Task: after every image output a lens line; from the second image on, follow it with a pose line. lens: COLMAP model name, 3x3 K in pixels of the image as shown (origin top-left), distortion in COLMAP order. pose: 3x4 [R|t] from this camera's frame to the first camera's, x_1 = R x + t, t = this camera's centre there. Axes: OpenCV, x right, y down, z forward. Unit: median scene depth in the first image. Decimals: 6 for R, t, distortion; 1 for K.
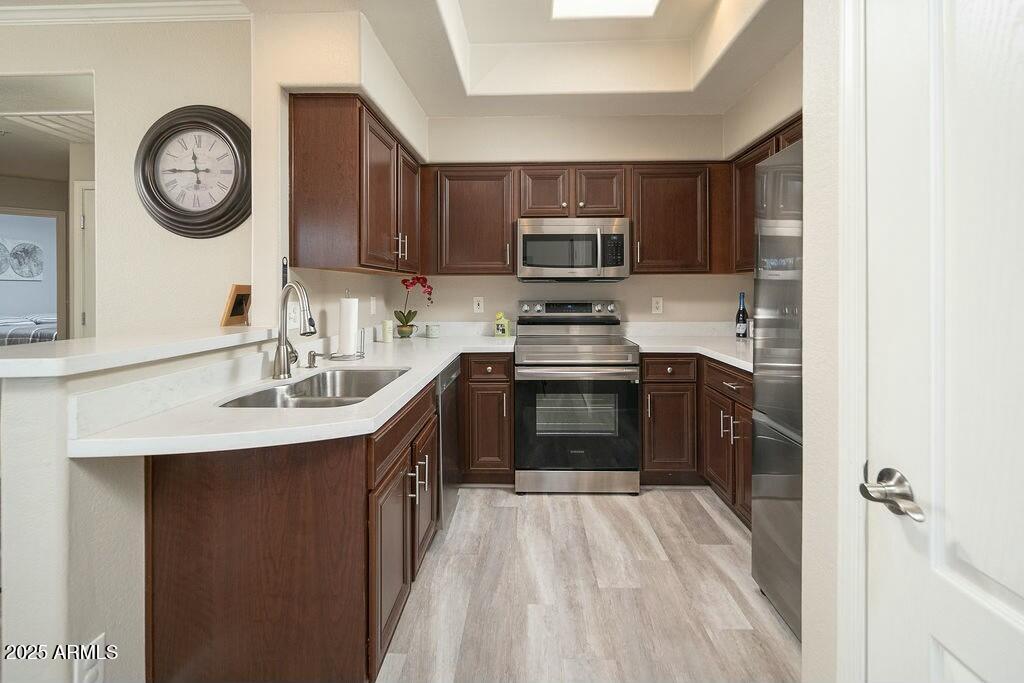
lens RADIAL K [[456.5, 0, 499.7], [0, 456.5, 293.8], [0, 0, 1]] dist [0.002092, 0.000509]
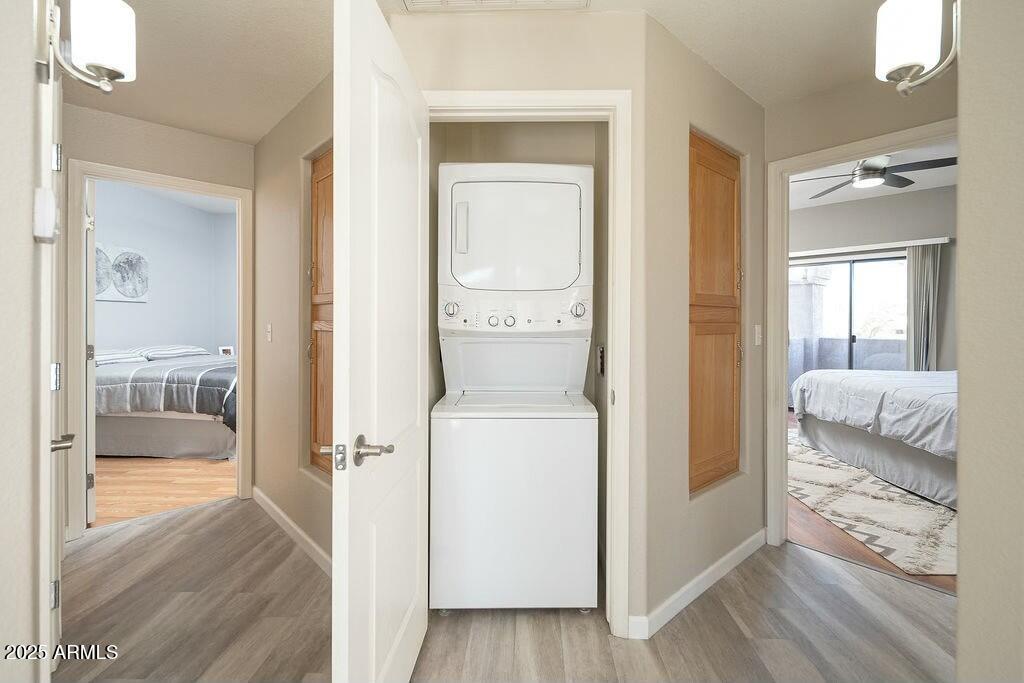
lens RADIAL K [[456.5, 0, 516.7], [0, 456.5, 320.2], [0, 0, 1]] dist [0.002092, 0.000509]
pose [[0.999999, 0.000533, -0.001474, -0.407077], [-0.000537, 0.999997, -0.002291, 0.002486], [0.001472, 0.002292, 0.999996, 0.257657]]
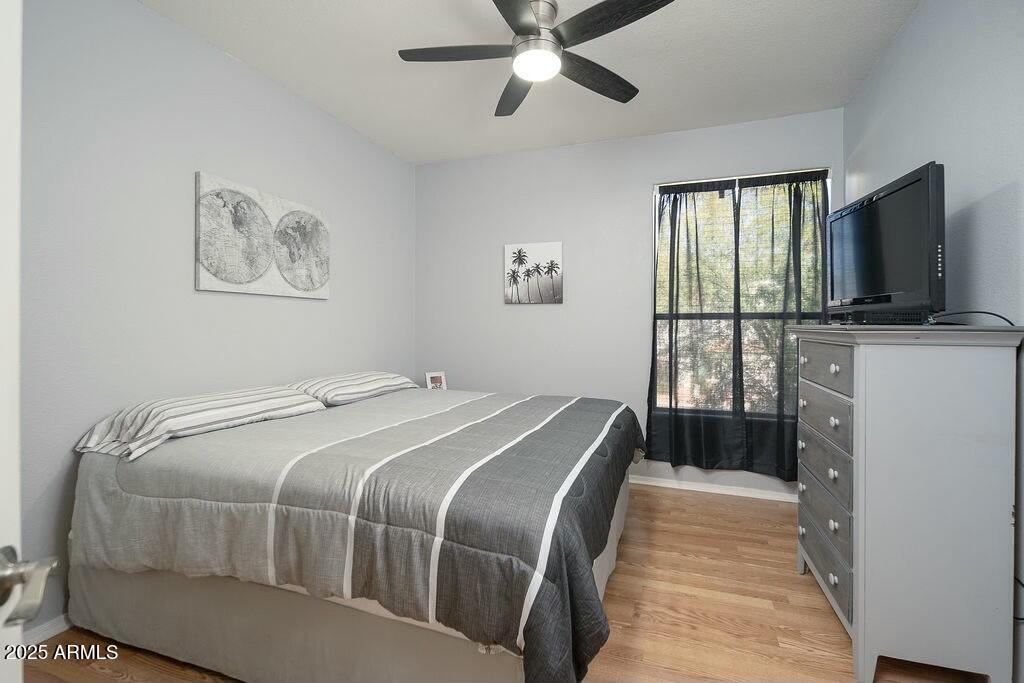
lens RADIAL K [[456.5, 0, 514.3], [0, 456.5, 330.6], [0, 0, 1]] dist [0.002092, 0.000509]
pose [[0.950651, 0.006271, -0.310199, -0.721722], [-0.005182, 0.999977, 0.004334, -0.001355], [0.310220, -0.002513, 0.950662, 0.663003]]
